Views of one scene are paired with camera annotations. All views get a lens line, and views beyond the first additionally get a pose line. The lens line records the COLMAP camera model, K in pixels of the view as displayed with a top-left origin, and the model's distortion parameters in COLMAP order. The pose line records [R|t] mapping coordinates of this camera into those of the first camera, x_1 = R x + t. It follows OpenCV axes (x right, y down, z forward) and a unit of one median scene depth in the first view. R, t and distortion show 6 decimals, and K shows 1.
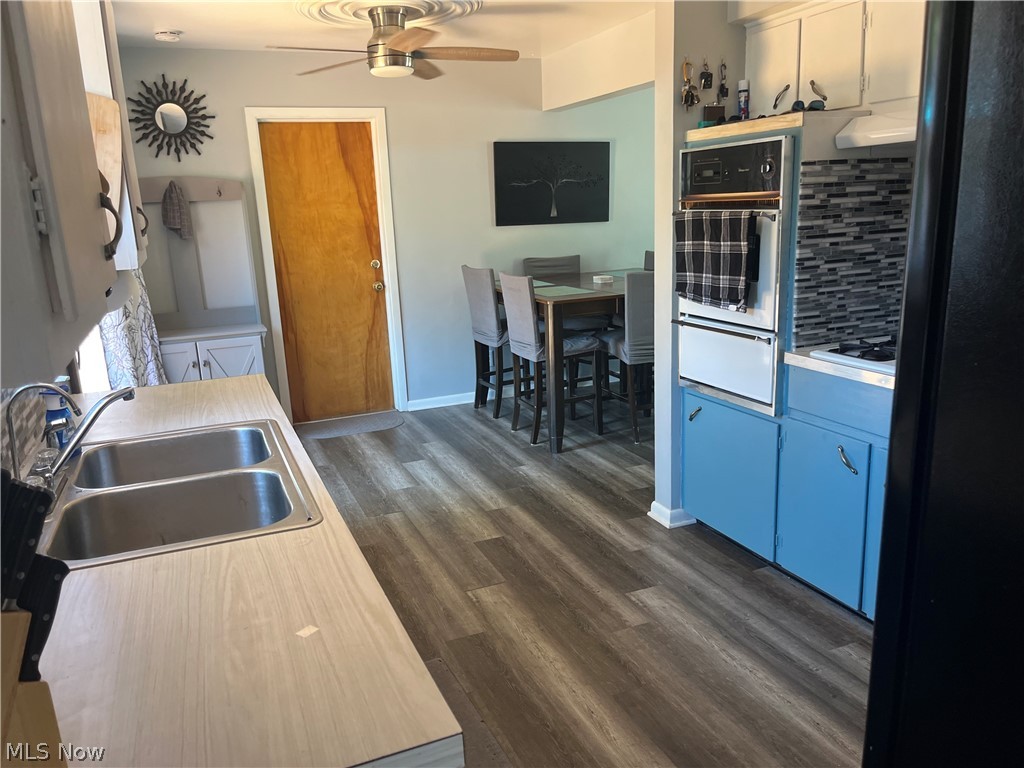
lens RADIAL K [[782.8, 0, 511.8], [0, 782.8, 387.1], [0, 0, 1]] dist [0.047387, -0.060595]
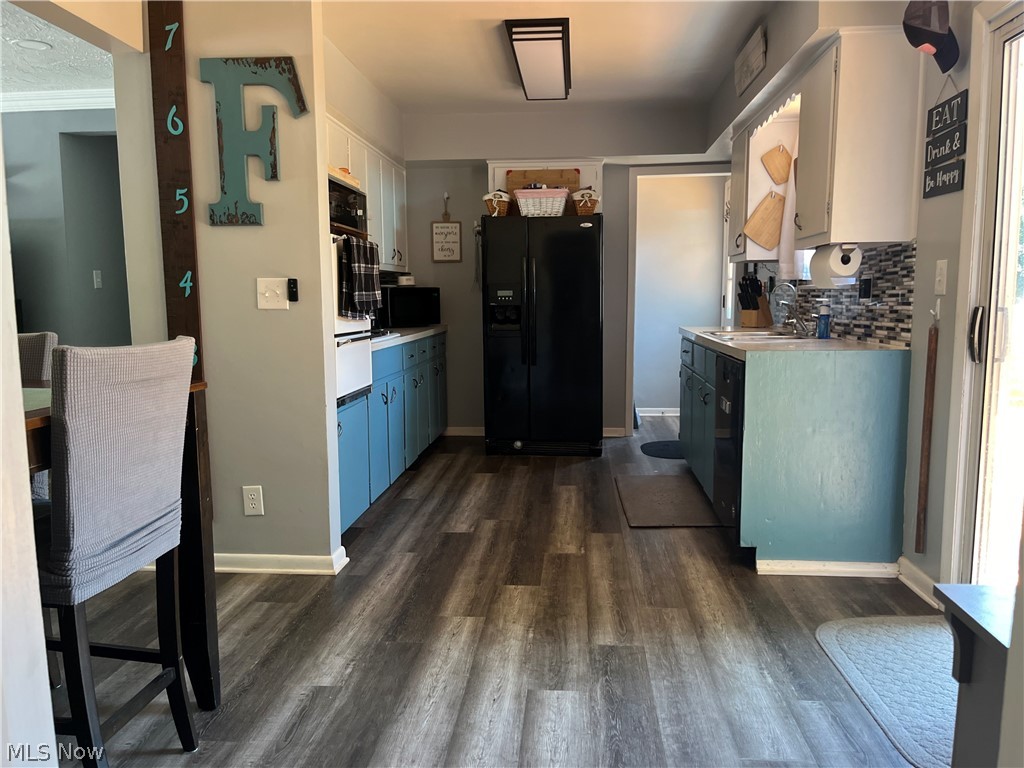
lens RADIAL K [[782.8, 0, 511.8], [0, 782.8, 387.1], [0, 0, 1]] dist [0.047387, -0.060595]
pose [[-0.886023, -0.004031, 0.463623, -0.432387], [0.150699, 0.943163, 0.296199, -0.281857], [-0.438466, 0.332307, -0.835057, 1.684539]]
